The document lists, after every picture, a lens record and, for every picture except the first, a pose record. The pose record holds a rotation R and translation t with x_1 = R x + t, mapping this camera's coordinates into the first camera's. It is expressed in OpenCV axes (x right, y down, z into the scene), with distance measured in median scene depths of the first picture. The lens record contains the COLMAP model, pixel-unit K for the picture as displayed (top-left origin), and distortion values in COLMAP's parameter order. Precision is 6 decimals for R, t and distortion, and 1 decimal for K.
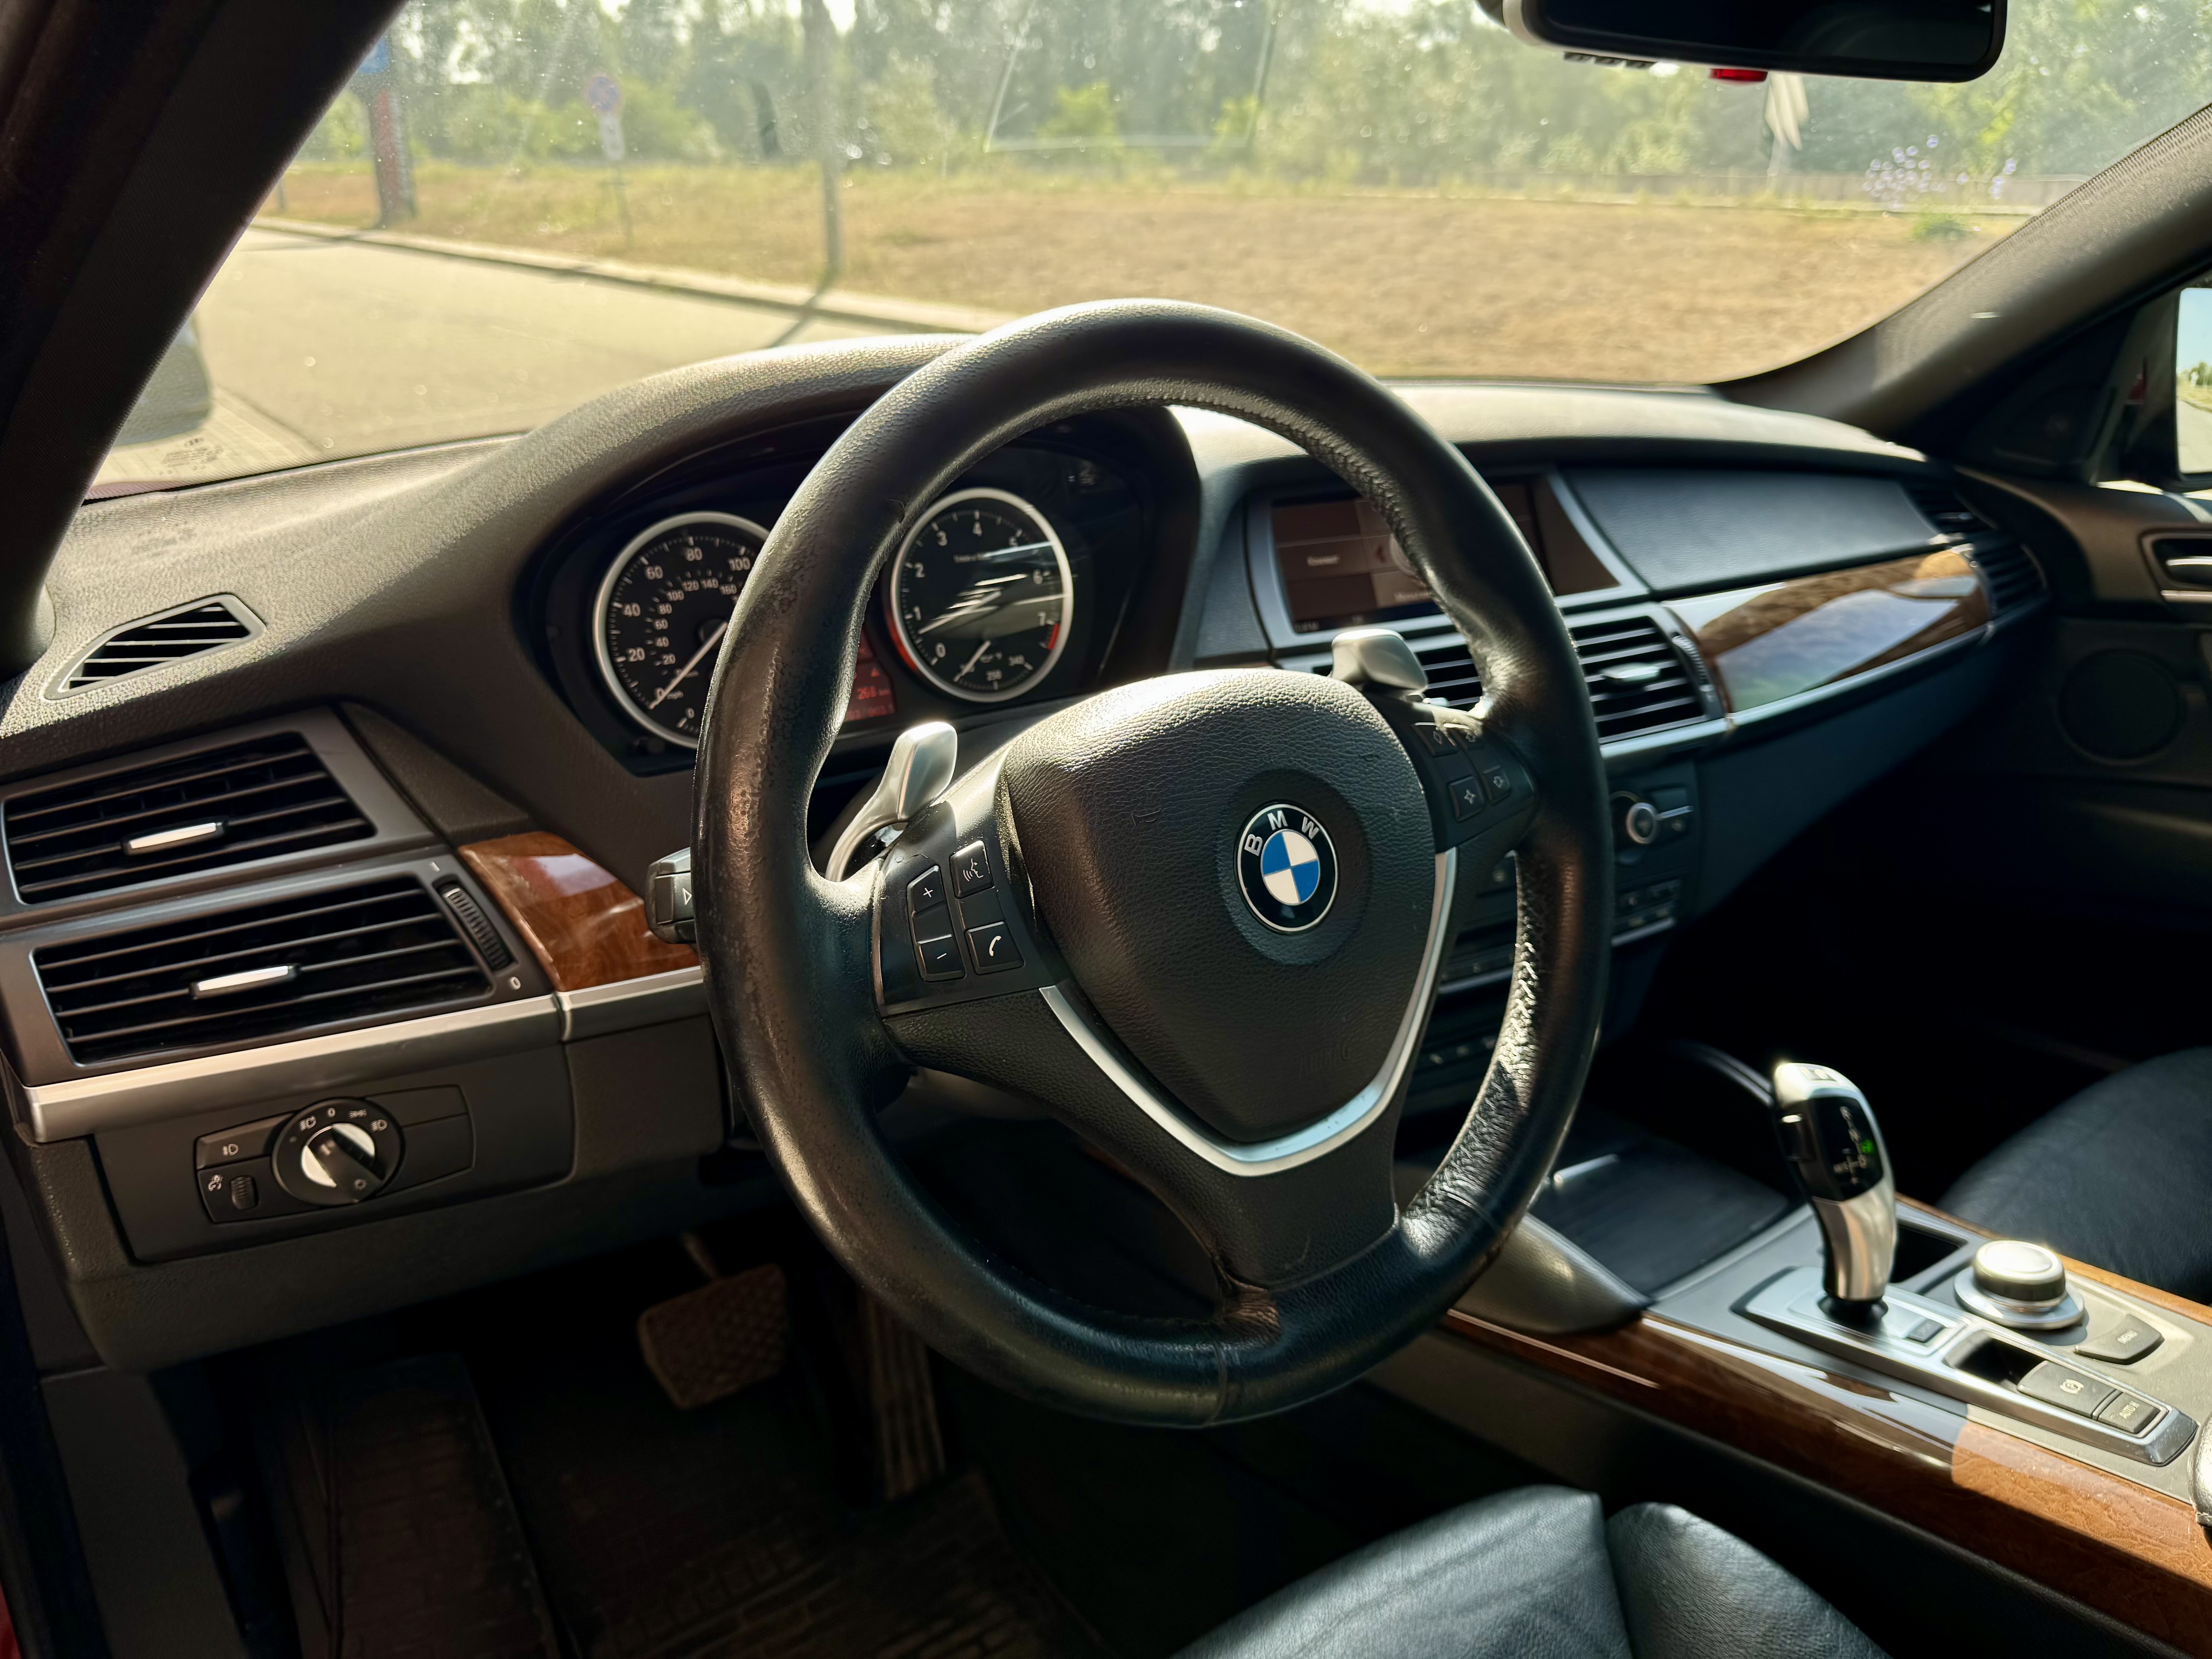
lens RADIAL K [[1533.1, 0, 1103.0], [0, 1533.1, 882.6], [0, 0, 1]] dist [0.066165, -0.114468]
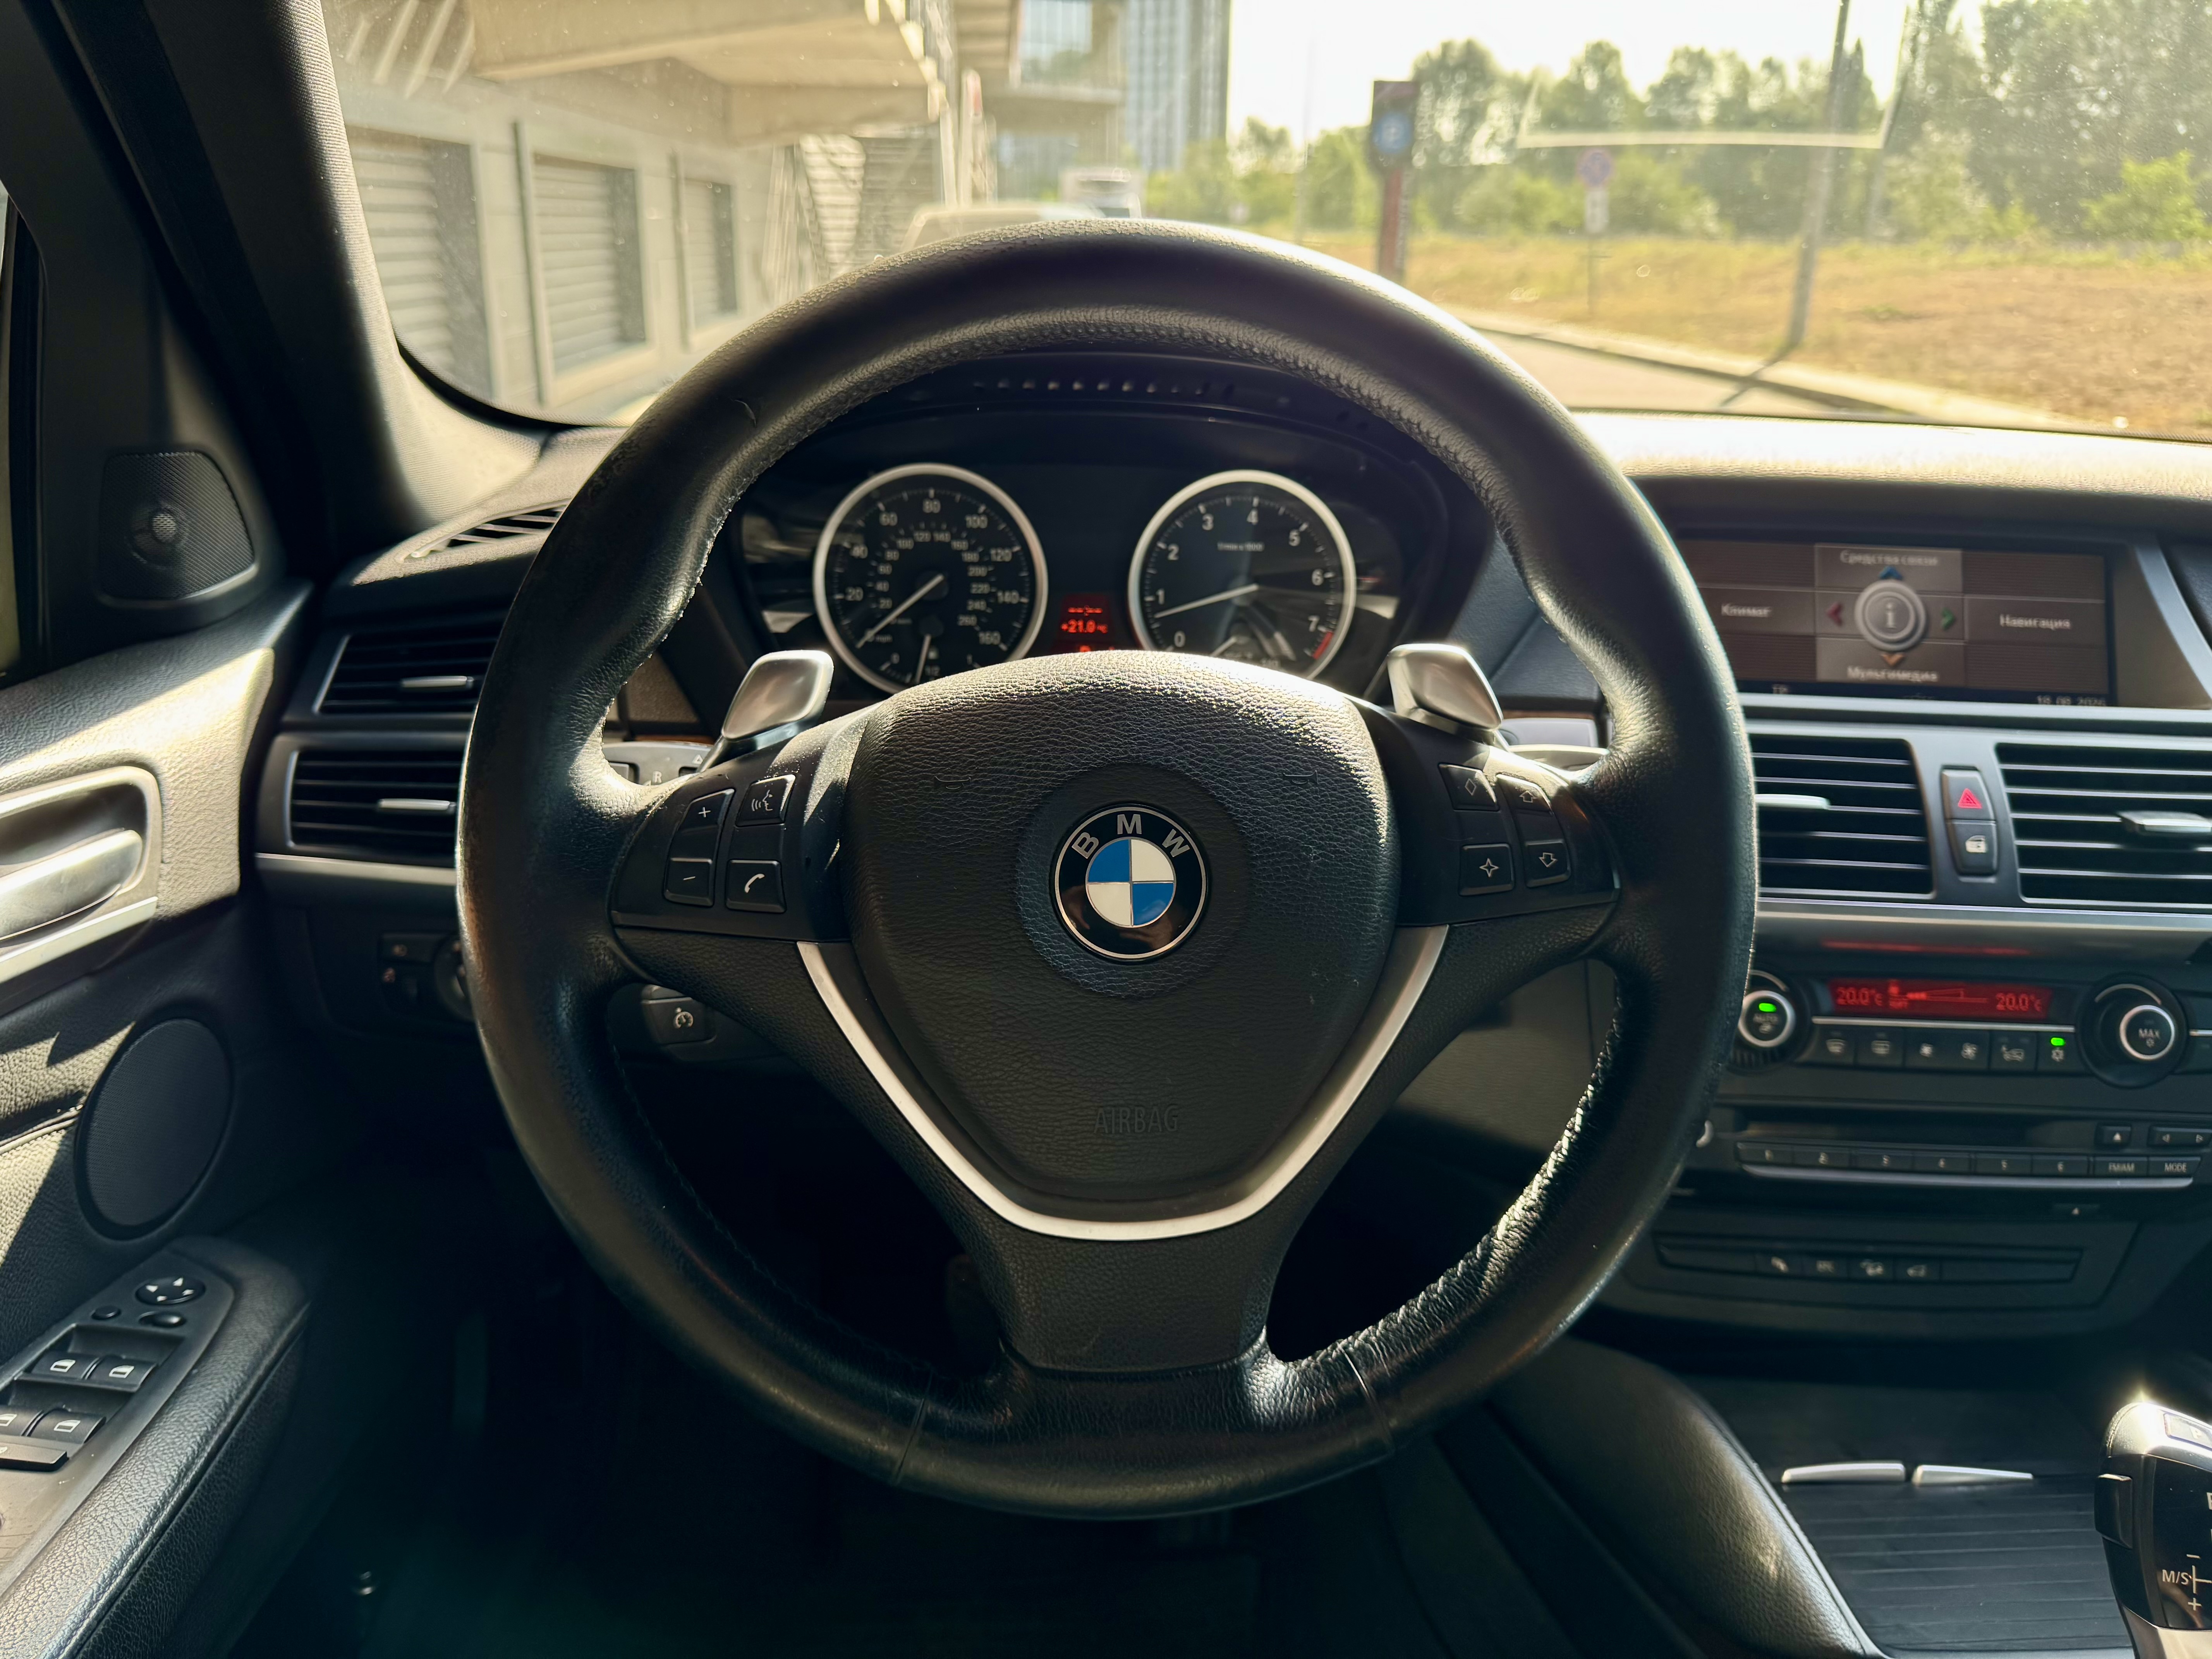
lens RADIAL K [[1582.7, 0, 1163.1], [0, 1582.7, 841.5], [0, 0, 1]] dist [0.006835, -0.011138]
pose [[0.856246, 0.186706, -0.481647, 0.361173], [-0.220950, 0.975173, -0.014775, -0.015146], [0.466931, 0.119071, 0.876241, 0.168324]]
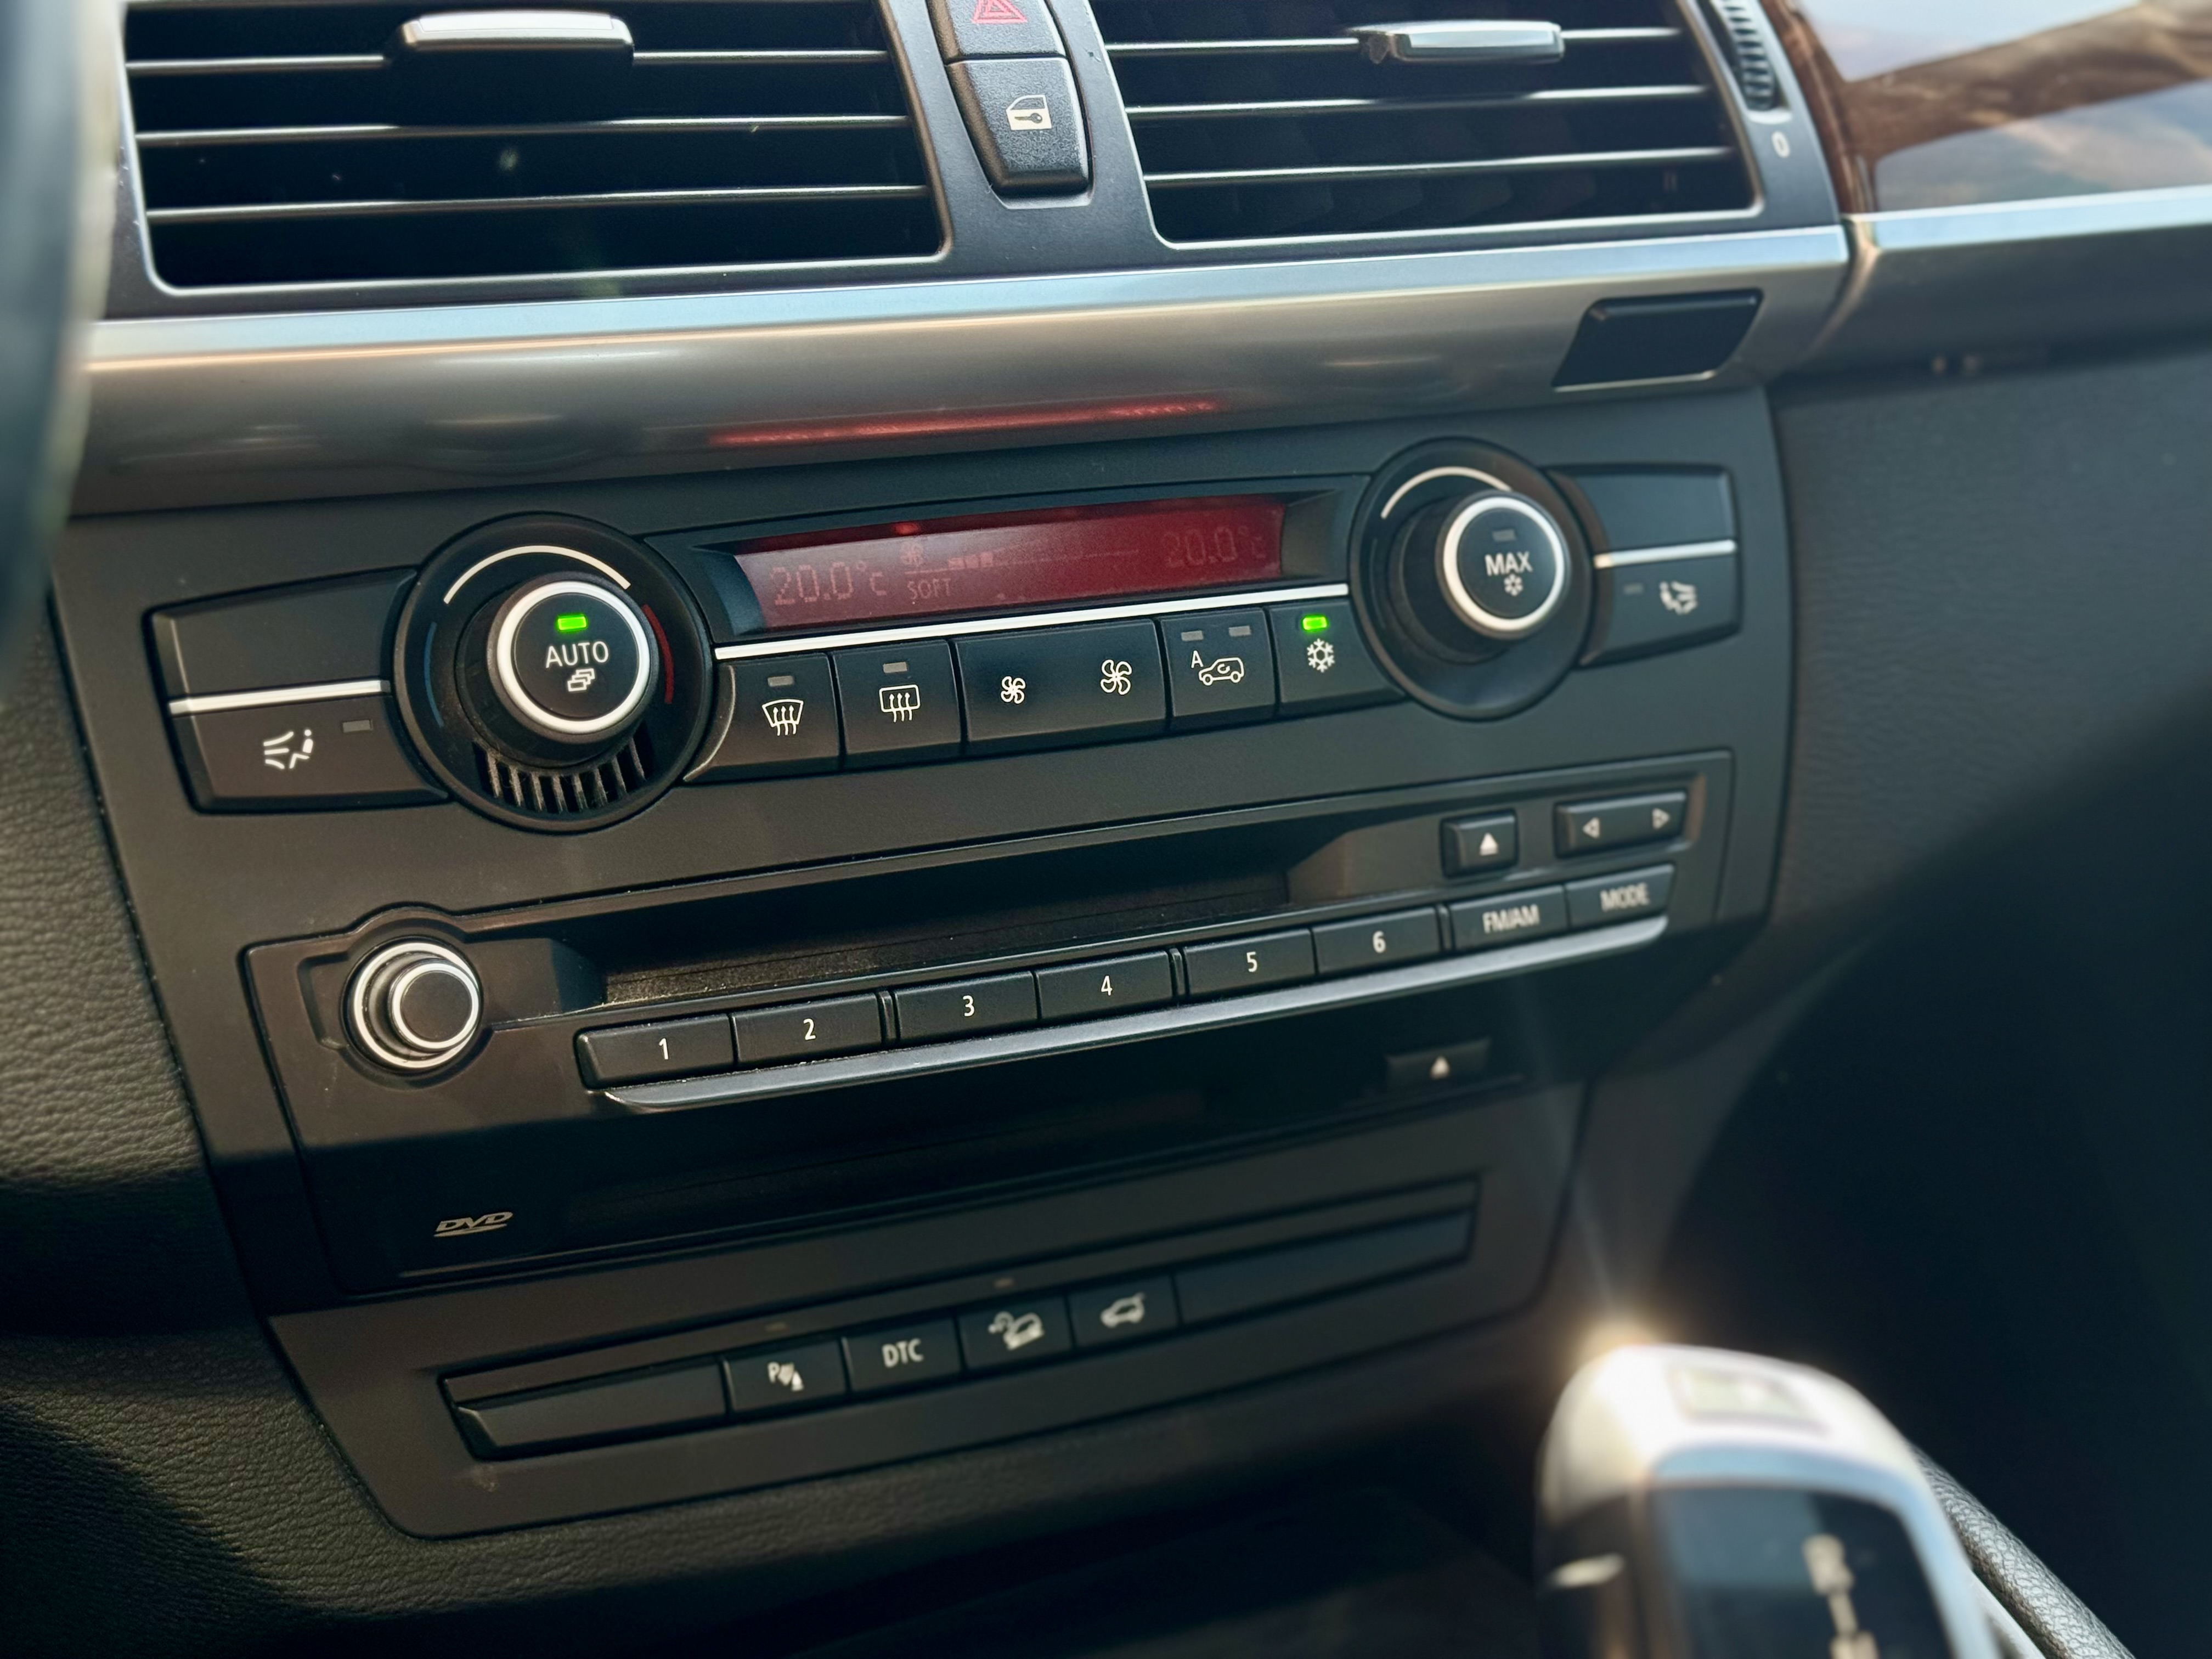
lens RADIAL K [[3279.3, 0, 1139.3], [0, 3279.3, 867.0], [0, 0, 1]] dist [0.098489, -0.038849]
pose [[0.996083, 0.014292, -0.087257, 0.409030], [-0.022539, 0.995291, -0.094278, 0.092741], [0.085498, 0.095876, 0.991715, 0.477368]]
